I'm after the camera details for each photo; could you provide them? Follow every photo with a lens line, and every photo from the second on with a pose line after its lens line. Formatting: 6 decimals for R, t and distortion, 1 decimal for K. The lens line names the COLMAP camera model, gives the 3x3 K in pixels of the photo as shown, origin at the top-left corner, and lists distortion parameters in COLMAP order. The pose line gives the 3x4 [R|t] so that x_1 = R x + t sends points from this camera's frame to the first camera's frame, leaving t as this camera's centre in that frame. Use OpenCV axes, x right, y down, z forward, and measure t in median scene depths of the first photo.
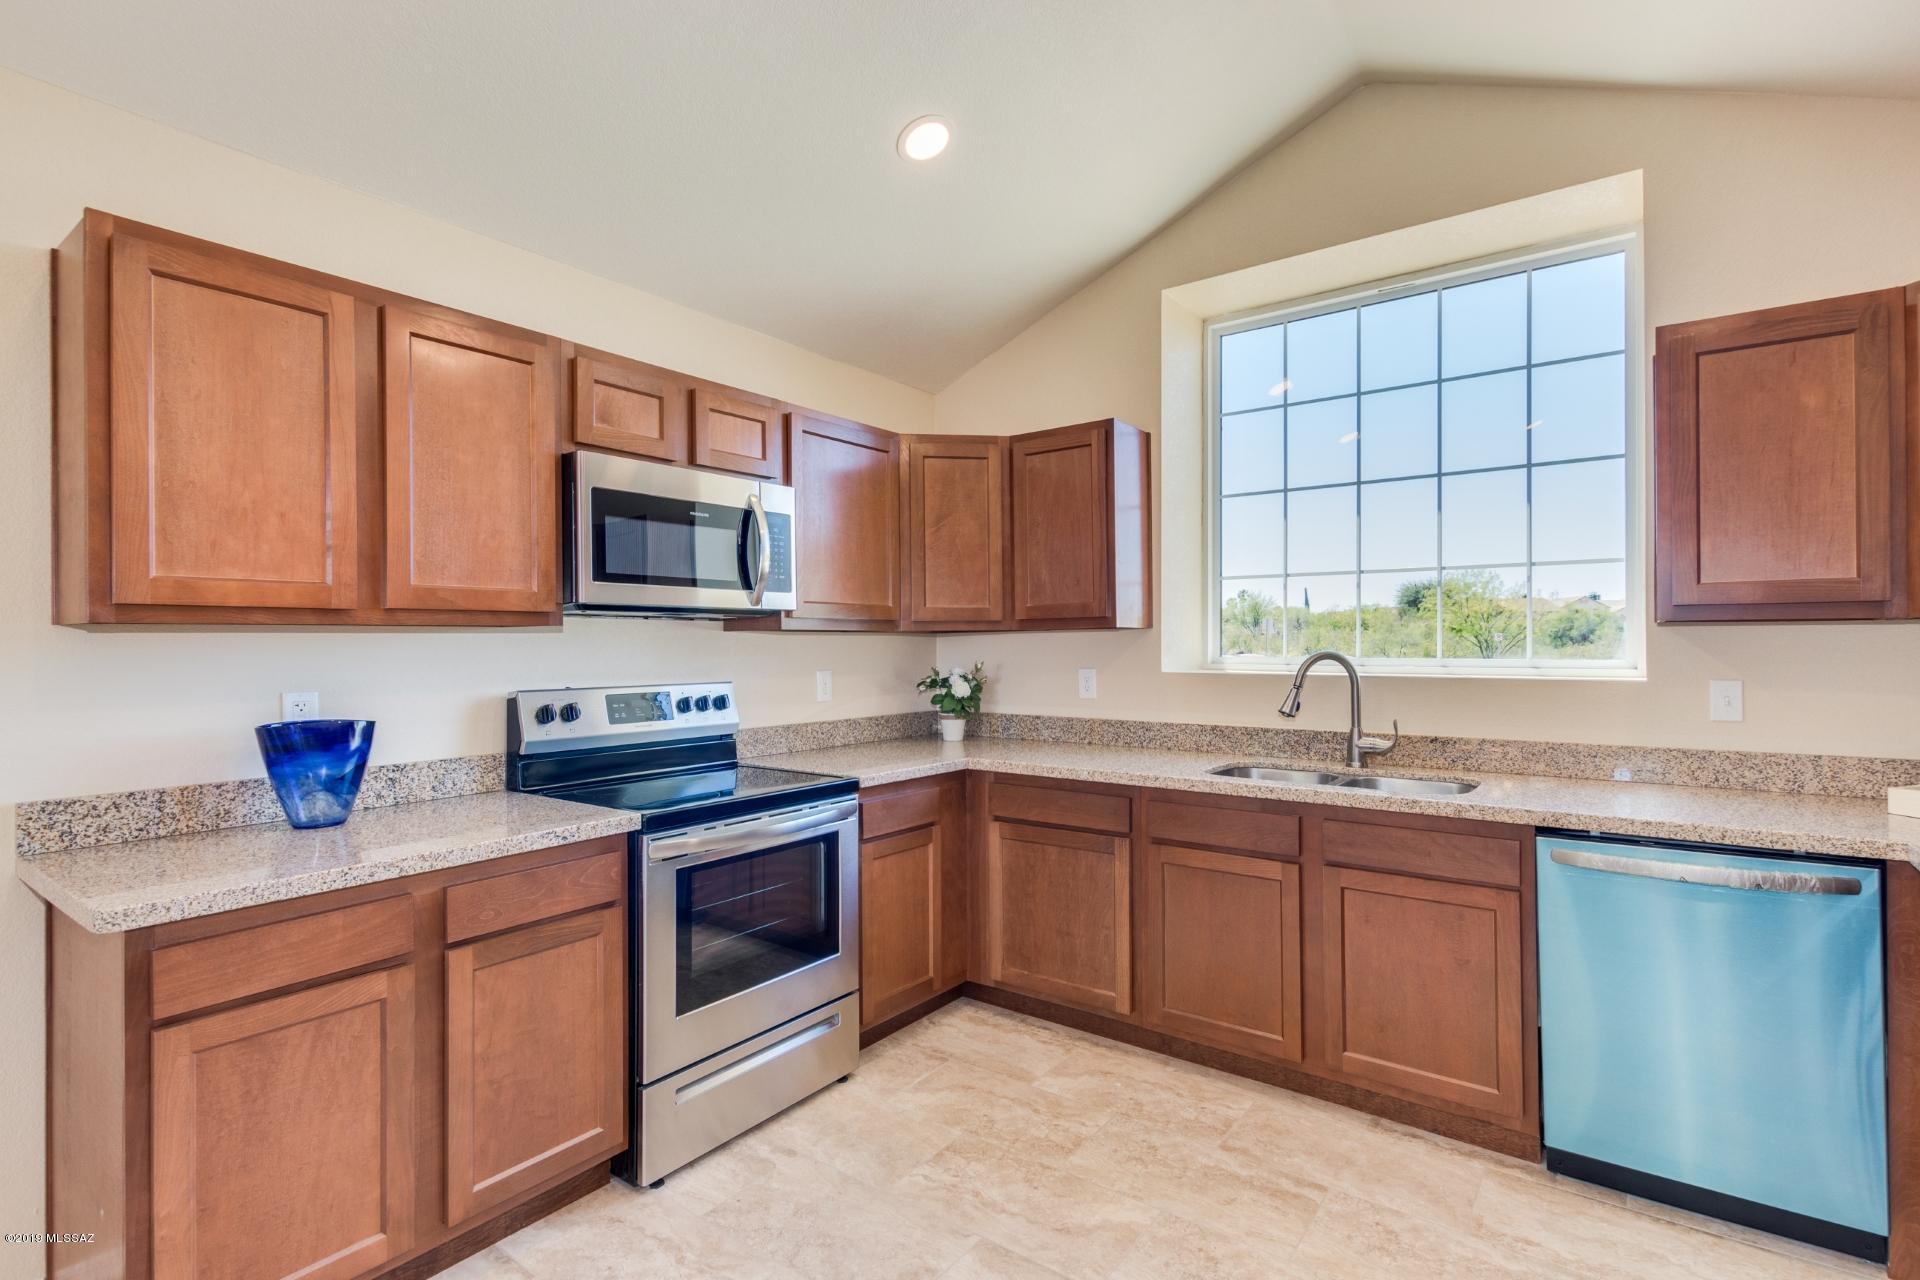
lens RADIAL K [[906.8, 0, 960.0], [0, 906.8, 640.0], [0, 0, 1]] dist [0.004474, -0.000221]
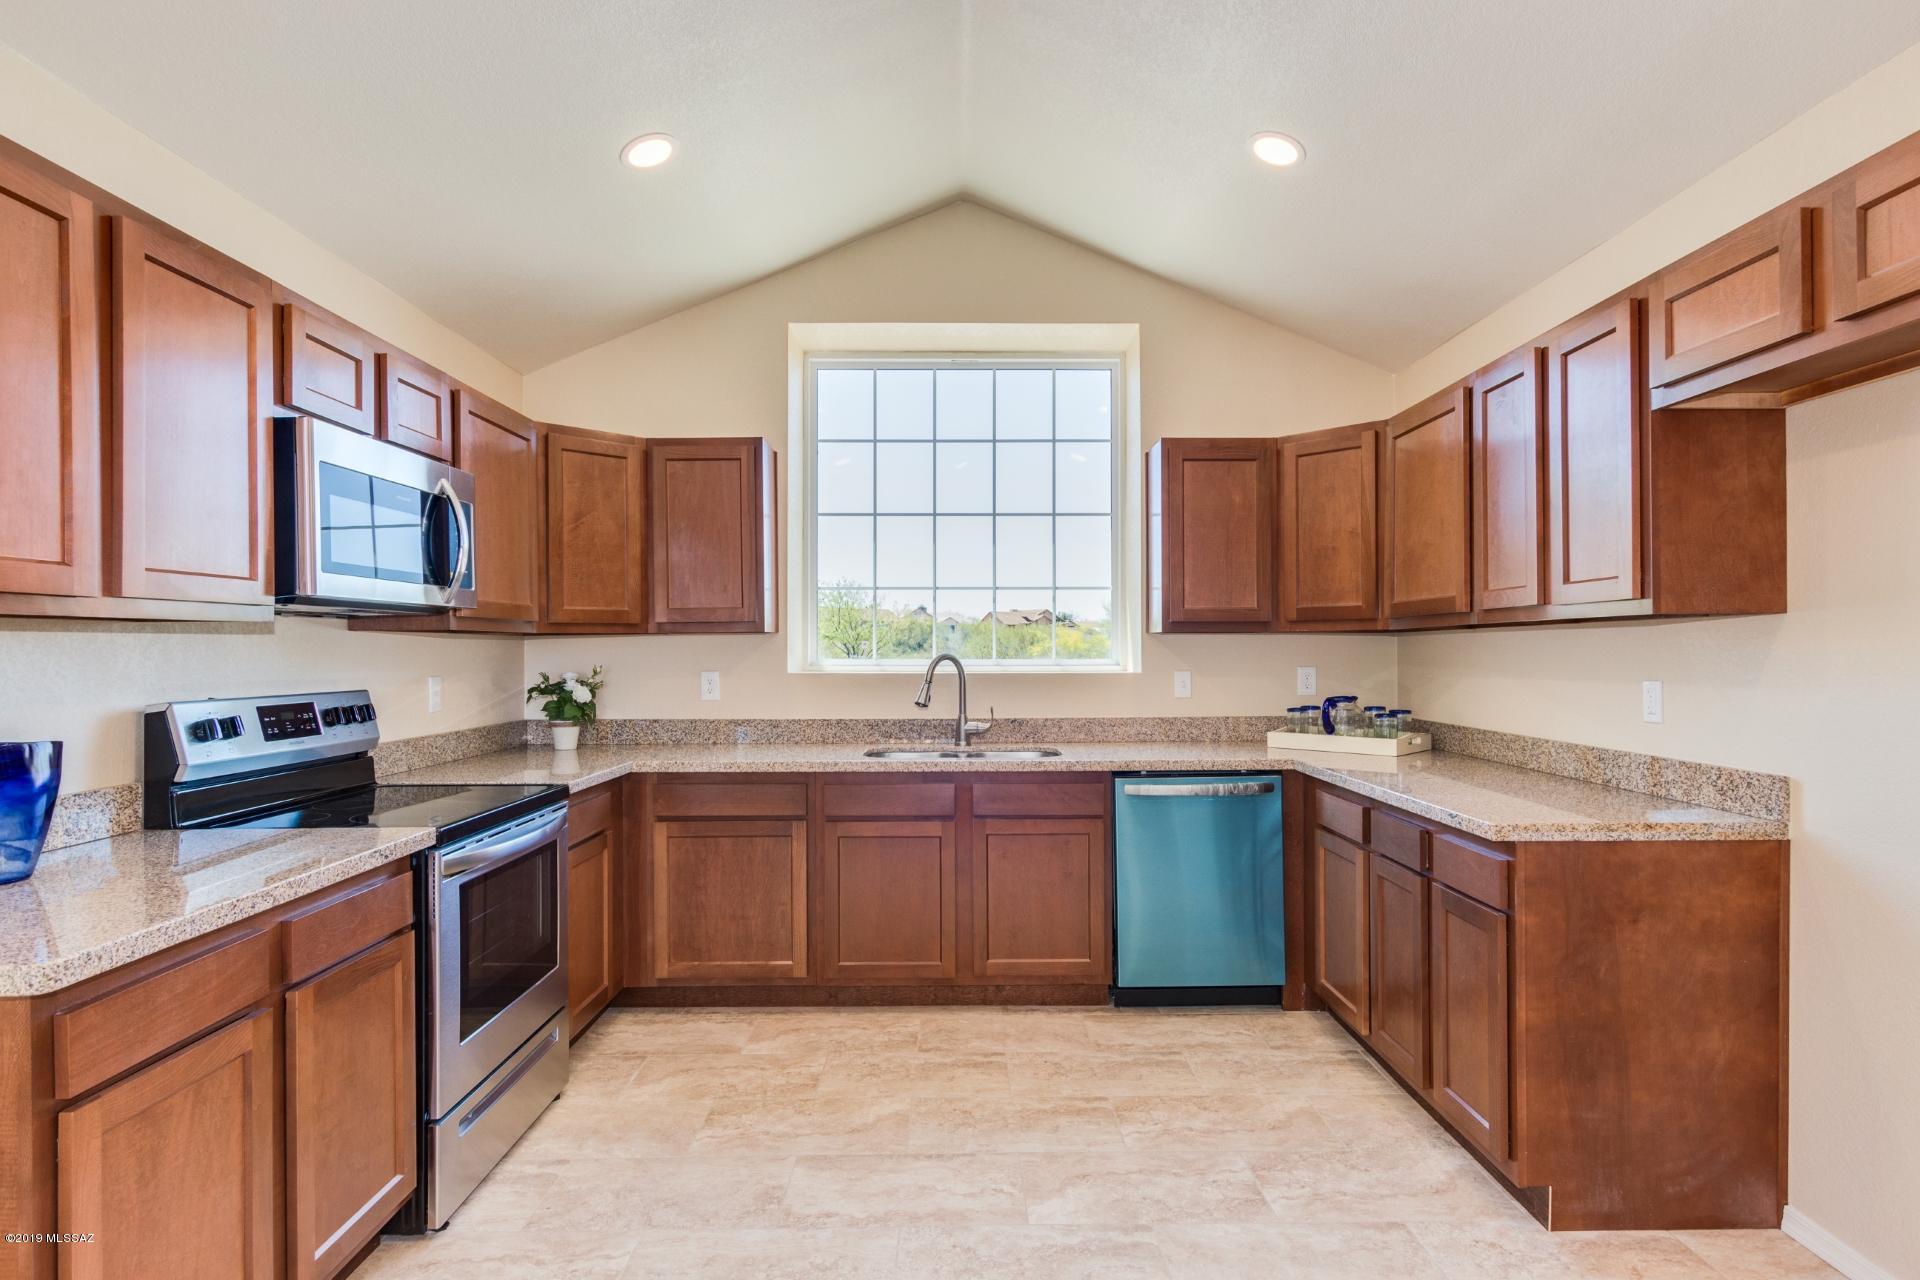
lens RADIAL K [[1001.0, 0, 963.0], [0, 1001.0, 648.6], [0, 0, 1]] dist [-0.002501, -0.001253]
pose [[0.795844, 0.002140, 0.605498, -0.424510], [-0.002729, 0.999996, 0.000052, 0.006251], [-0.605495, -0.001694, 0.795847, -0.106091]]
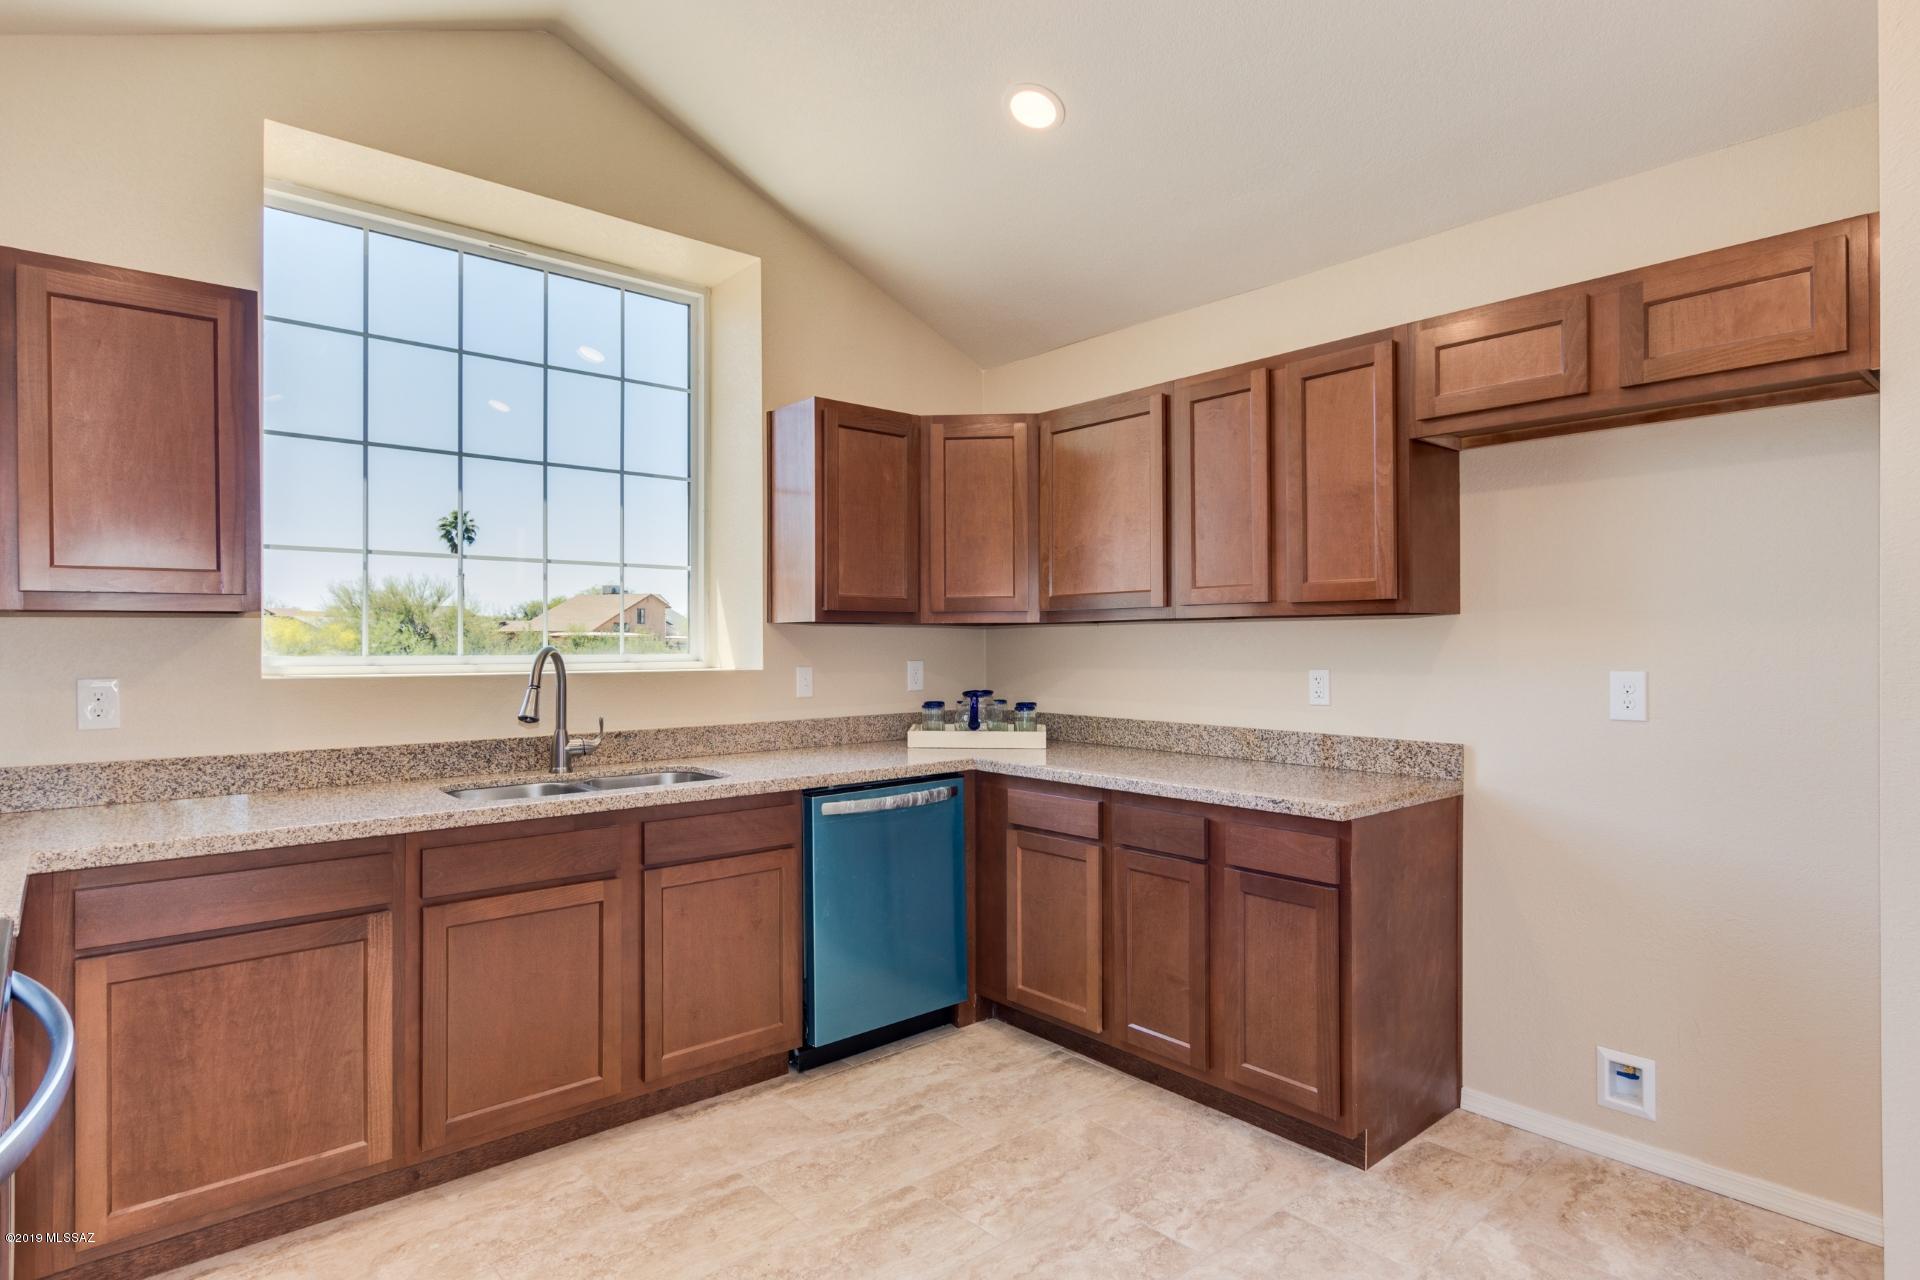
lens RADIAL K [[1025.4, 0, 960.0], [0, 1025.4, 640.0], [0, 0, 1]] dist [0.001072, -0.000083]
pose [[0.205946, 0.005703, 0.978547, -0.528433], [-0.004225, 0.999979, -0.004938, 0.009601], [-0.978554, -0.003117, 0.205965, 0.414355]]
